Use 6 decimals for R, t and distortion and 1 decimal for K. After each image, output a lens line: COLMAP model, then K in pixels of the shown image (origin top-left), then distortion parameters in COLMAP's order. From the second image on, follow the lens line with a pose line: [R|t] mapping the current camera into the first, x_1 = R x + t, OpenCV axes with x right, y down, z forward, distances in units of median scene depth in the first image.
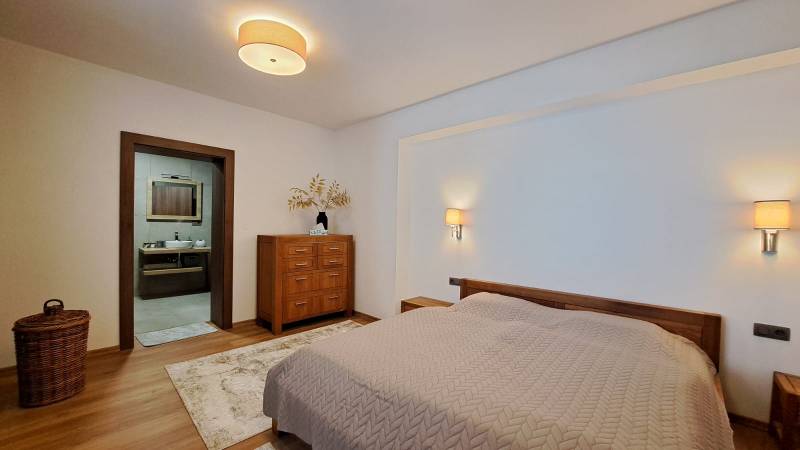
lens RADIAL K [[320.2, 0, 396.9], [0, 320.2, 224.8], [0, 0, 1]] dist [-0.015861, 0.000704]
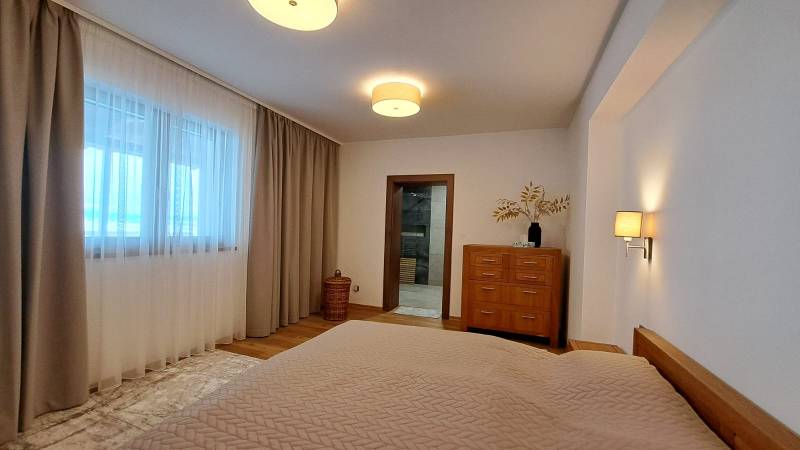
lens RADIAL K [[320.2, 0, 396.5], [0, 320.2, 224.1], [0, 0, 1]] dist [-0.015861, 0.000704]
pose [[0.375140, -0.020211, -0.926748, 0.532863], [-0.026640, 0.999114, -0.032573, 0.005716], [0.926585, 0.036908, 0.374269, 0.338999]]
